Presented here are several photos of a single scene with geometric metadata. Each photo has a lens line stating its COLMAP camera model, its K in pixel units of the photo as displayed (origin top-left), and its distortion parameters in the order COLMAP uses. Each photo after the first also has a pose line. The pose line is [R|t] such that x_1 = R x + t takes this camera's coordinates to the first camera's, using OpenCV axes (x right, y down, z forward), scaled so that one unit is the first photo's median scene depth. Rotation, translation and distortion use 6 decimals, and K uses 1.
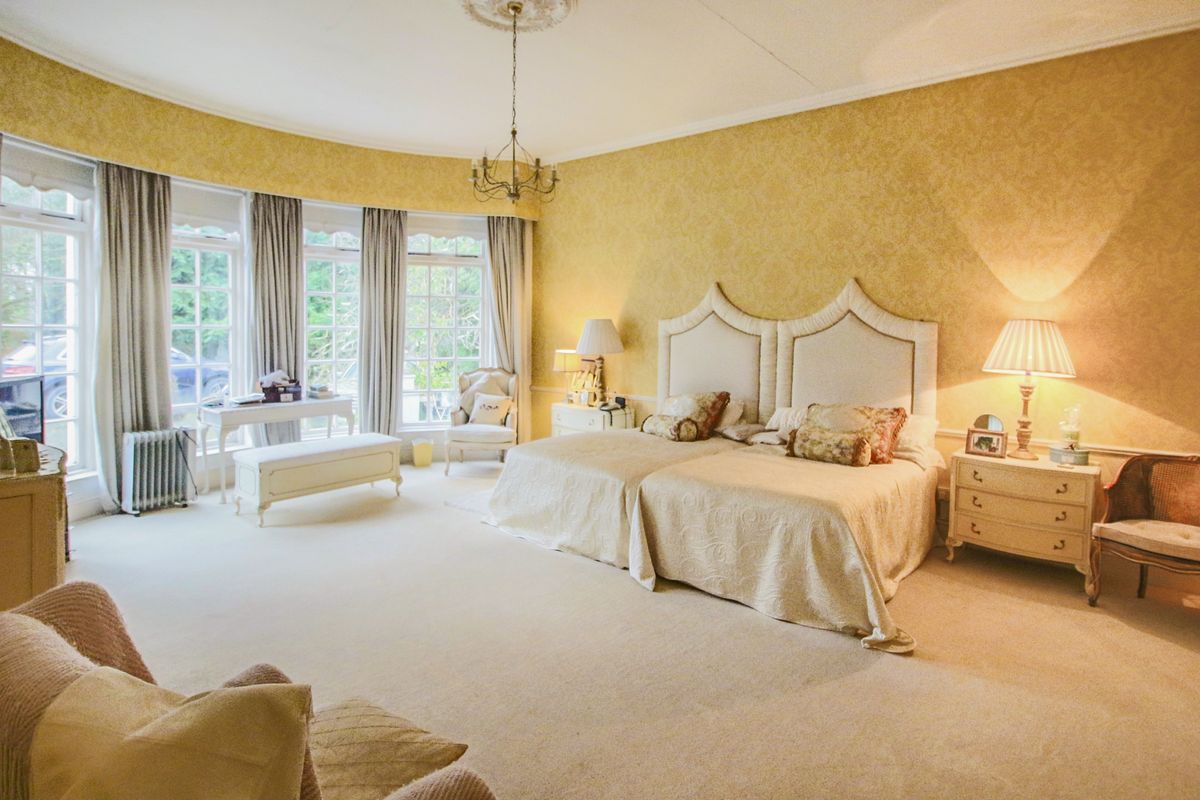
lens RADIAL K [[672.5, 0, 595.2], [0, 672.5, 398.1], [0, 0, 1]] dist [-0.005631, -0.002297]
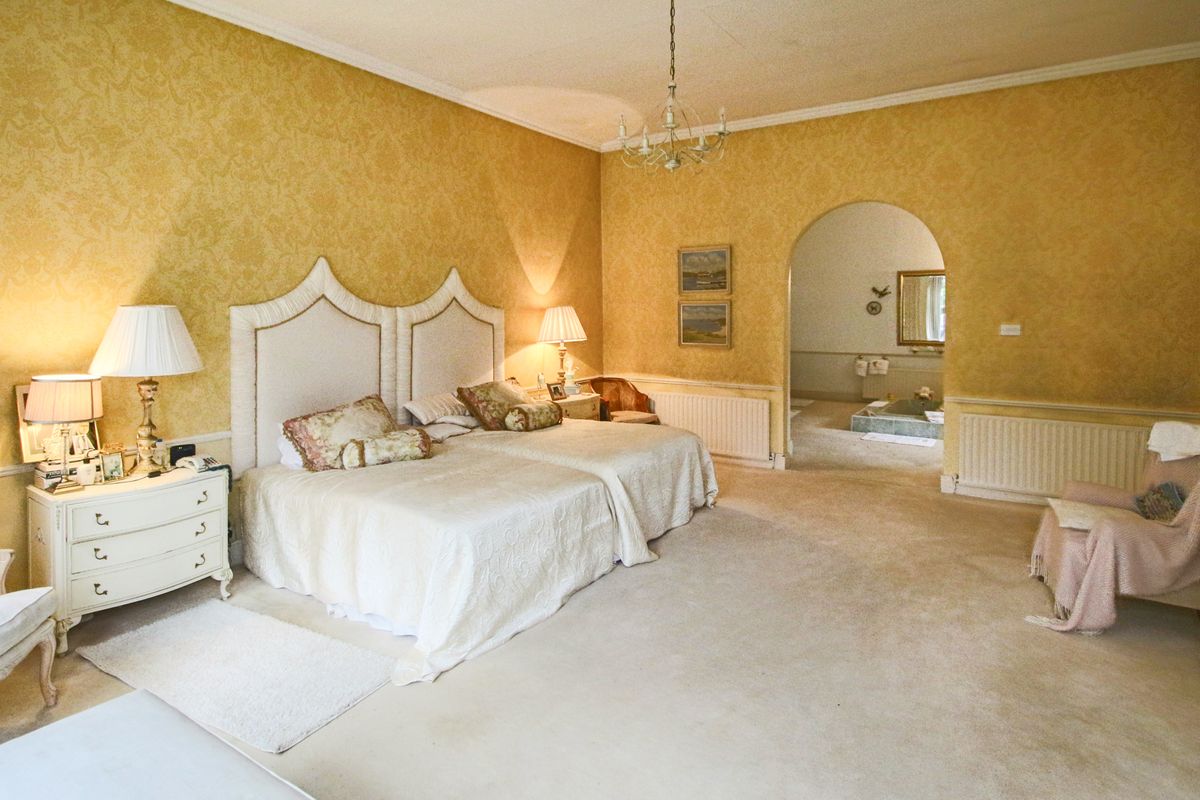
lens RADIAL K [[648.7, 0, 600.2], [0, 648.7, 382.1], [0, 0, 1]] dist [-0.000841, -0.000578]
pose [[-0.140639, -0.127684, 0.981793, -0.677616], [0.098292, 0.984949, 0.142175, -0.118776], [-0.985170, 0.116498, -0.125972, 0.894666]]
